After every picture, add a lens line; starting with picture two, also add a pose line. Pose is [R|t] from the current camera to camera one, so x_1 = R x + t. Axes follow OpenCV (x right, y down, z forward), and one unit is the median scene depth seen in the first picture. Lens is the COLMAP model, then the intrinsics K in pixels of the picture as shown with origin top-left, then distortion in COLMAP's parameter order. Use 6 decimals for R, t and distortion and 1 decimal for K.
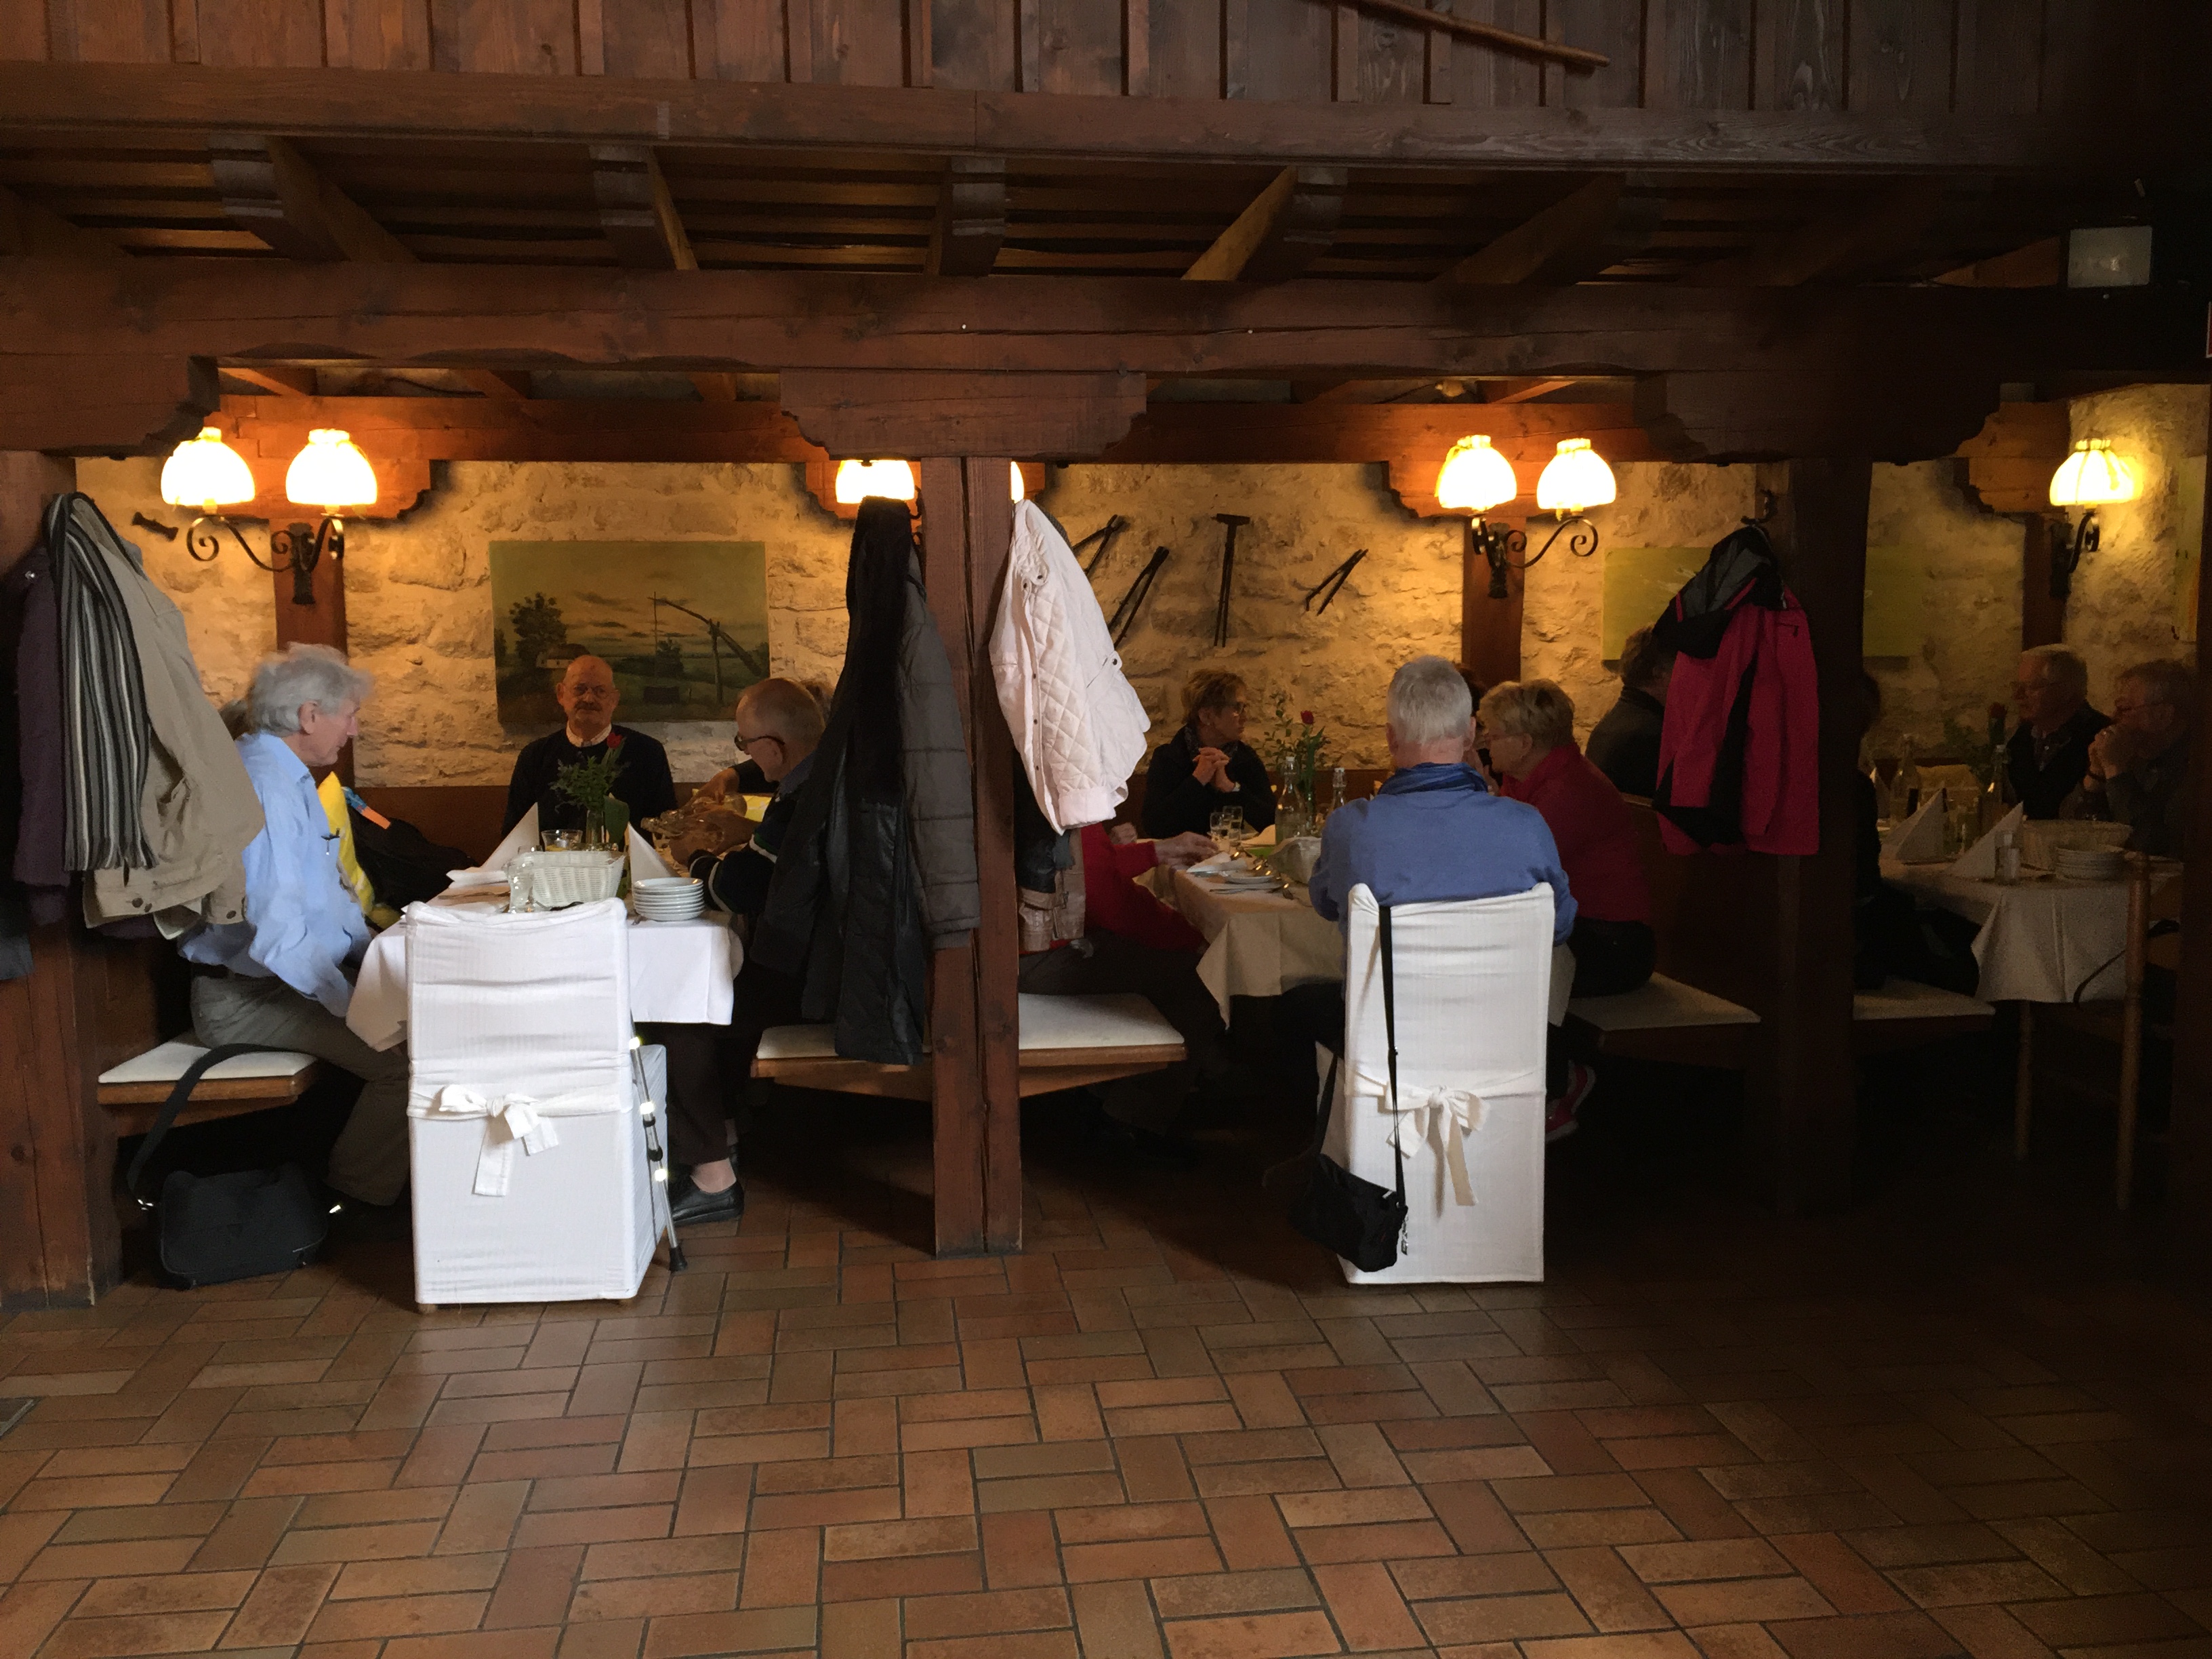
lens RADIAL K [[1884.6, 0, 1114.1], [0, 1884.6, 824.9], [0, 0, 1]] dist [0.077339, -0.100467]
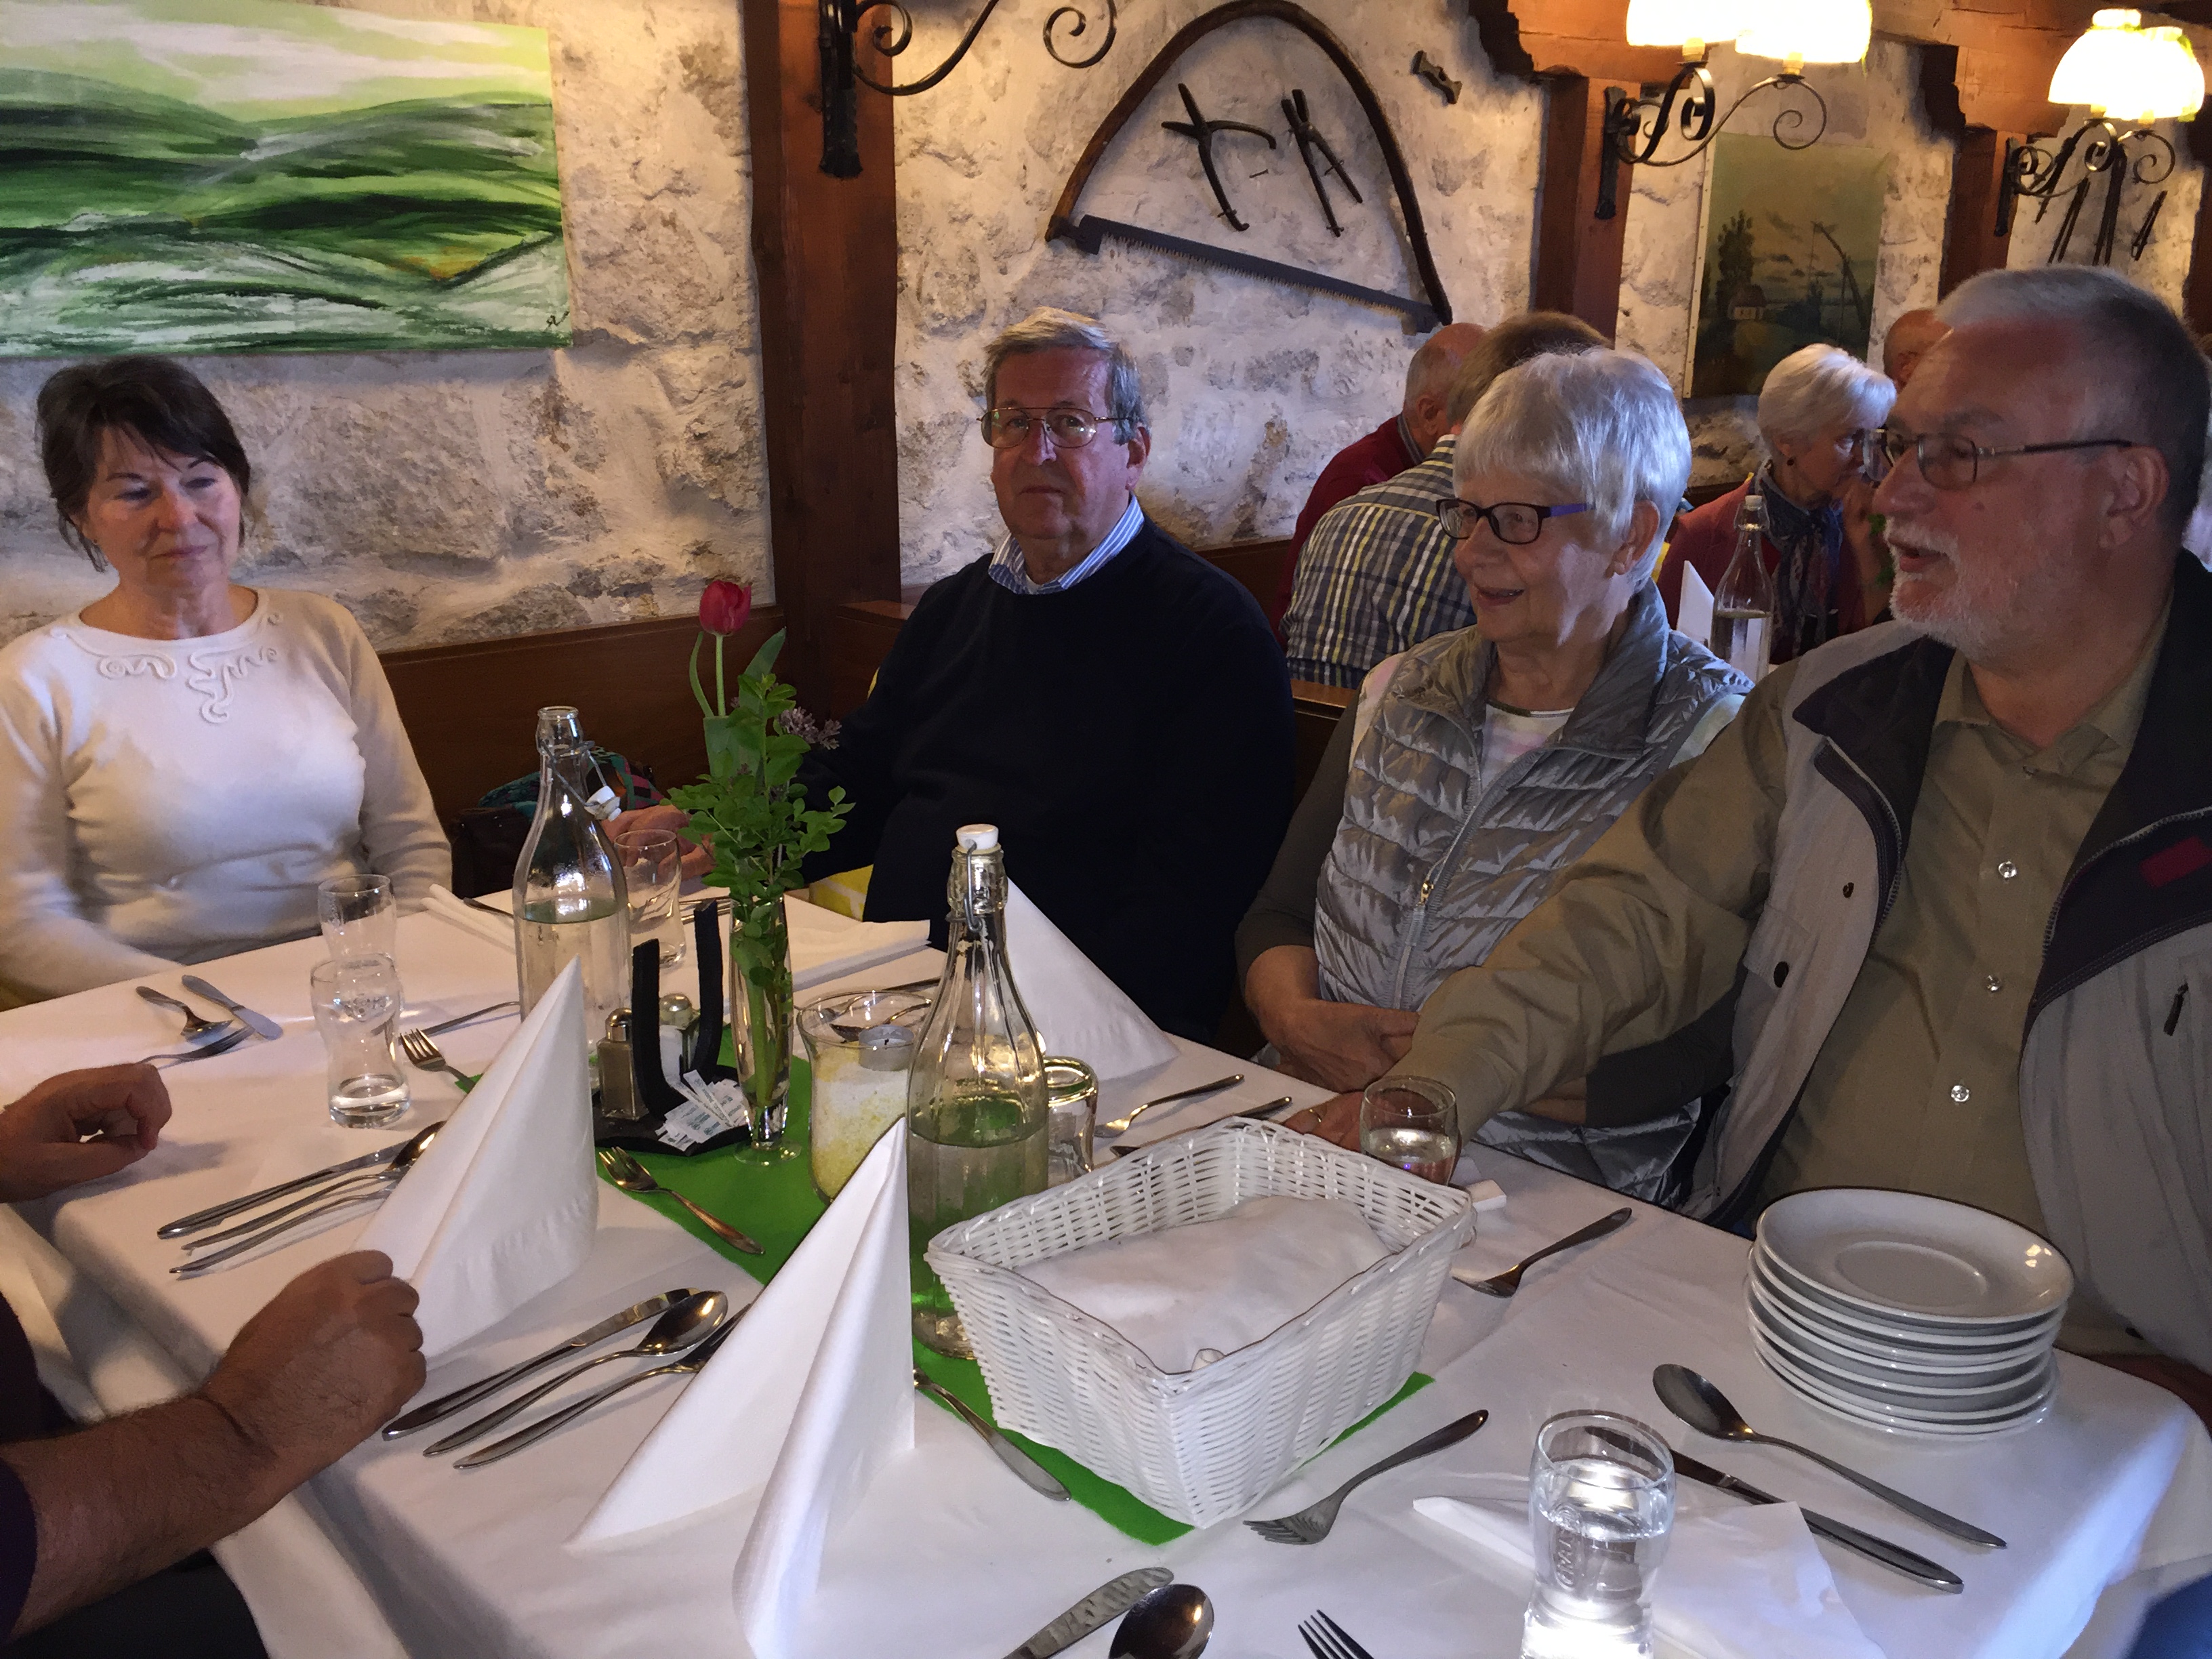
lens RADIAL K [[1884.6, 0, 1108.6], [0, 1884.6, 839.3], [0, 0, 1]] dist [0.077339, -0.100467]
pose [[0.804296, -0.154469, 0.573800, -0.930914], [0.054440, 0.980716, 0.187705, -0.036629], [-0.591729, -0.119733, 0.797195, 0.525676]]
